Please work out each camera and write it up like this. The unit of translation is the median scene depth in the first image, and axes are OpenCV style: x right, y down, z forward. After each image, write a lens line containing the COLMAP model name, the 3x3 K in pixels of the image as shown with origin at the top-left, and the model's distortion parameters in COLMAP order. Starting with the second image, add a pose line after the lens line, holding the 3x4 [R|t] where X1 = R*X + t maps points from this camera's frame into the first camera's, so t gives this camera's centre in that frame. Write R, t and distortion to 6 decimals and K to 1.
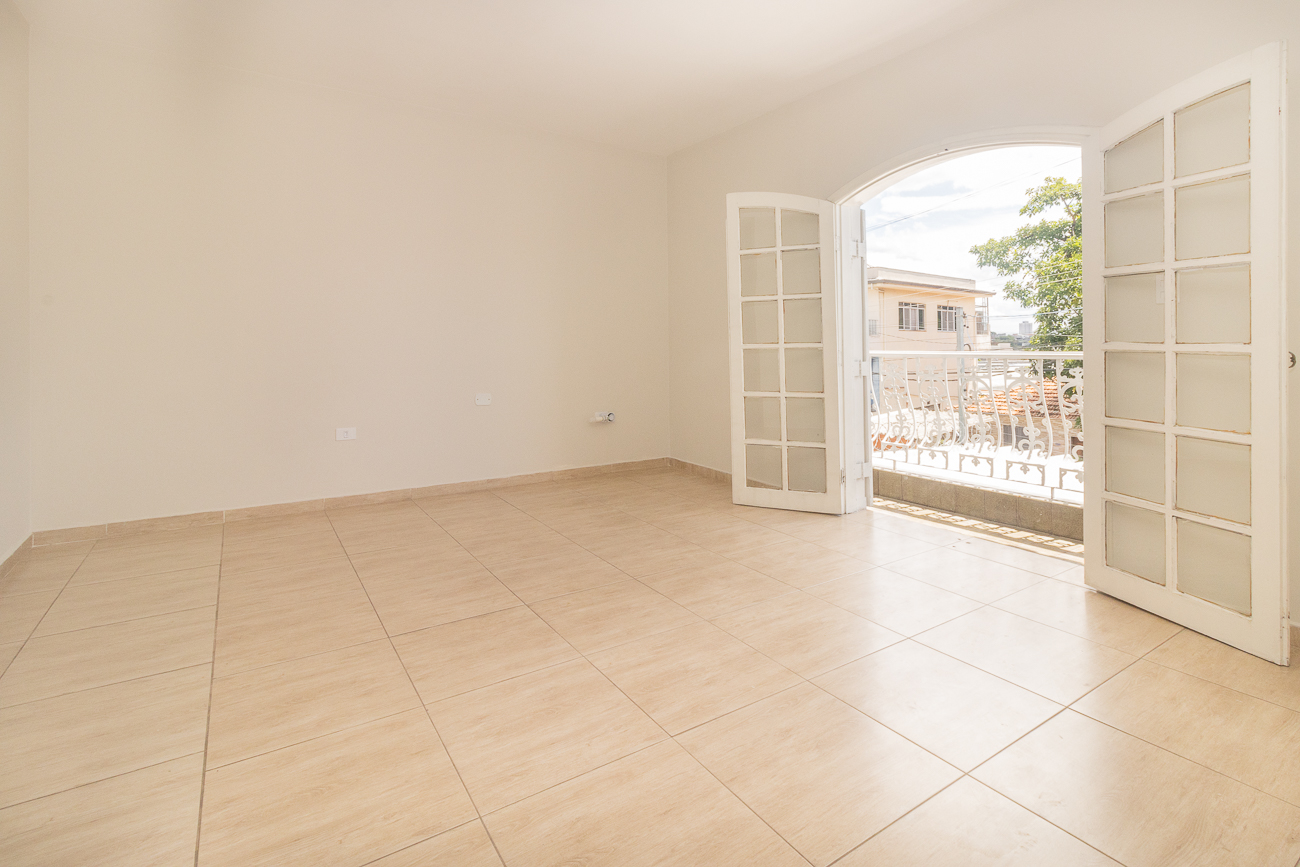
lens RADIAL K [[610.7, 0, 647.1], [0, 610.7, 424.1], [0, 0, 1]] dist [0.004166, 0.001736]
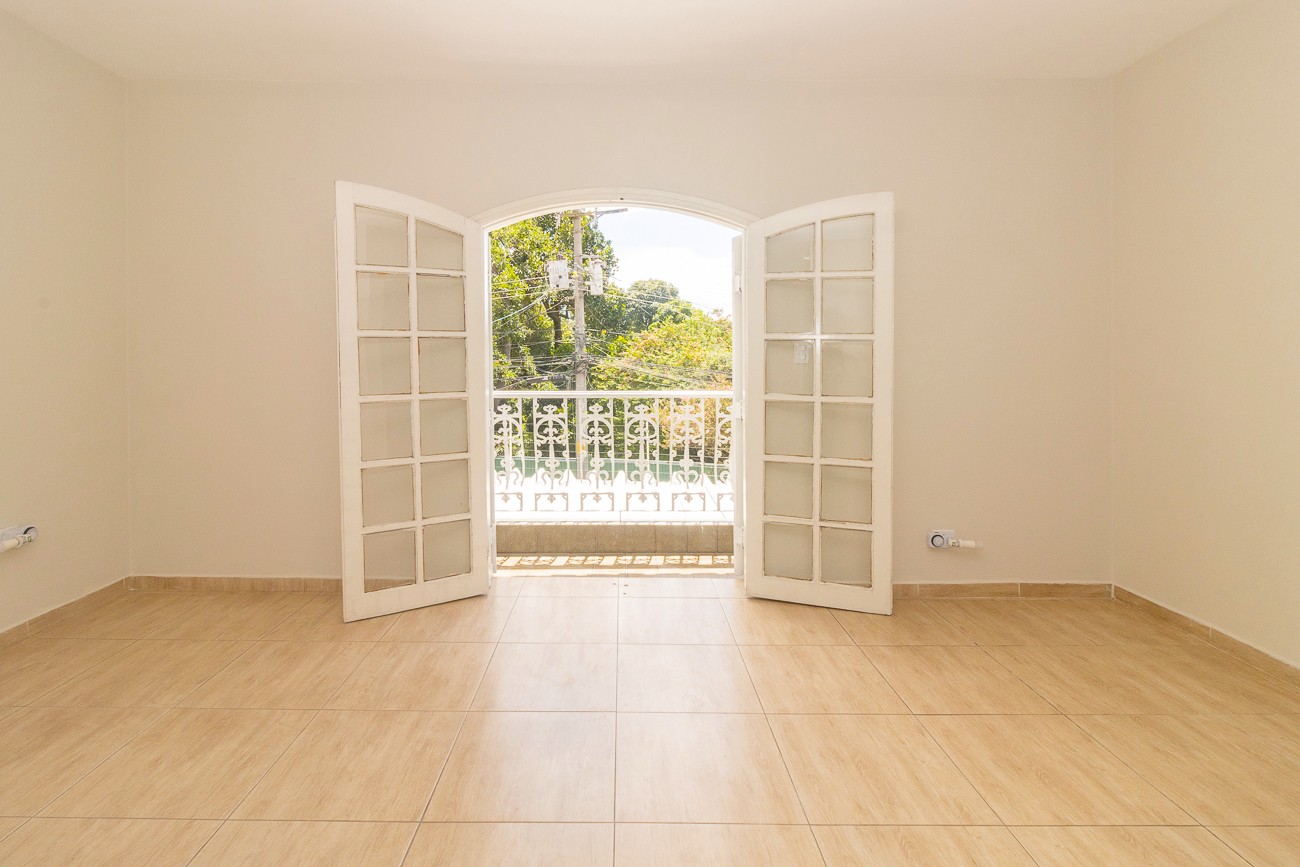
lens RADIAL K [[610.7, 0, 647.1], [0, 610.7, 424.1], [0, 0, 1]] dist [0.004166, 0.001736]
pose [[0.559857, -0.067103, 0.825868, -0.257897], [0.104070, 0.994517, 0.010257, -0.074752], [-0.822028, 0.080205, 0.563771, 0.348289]]
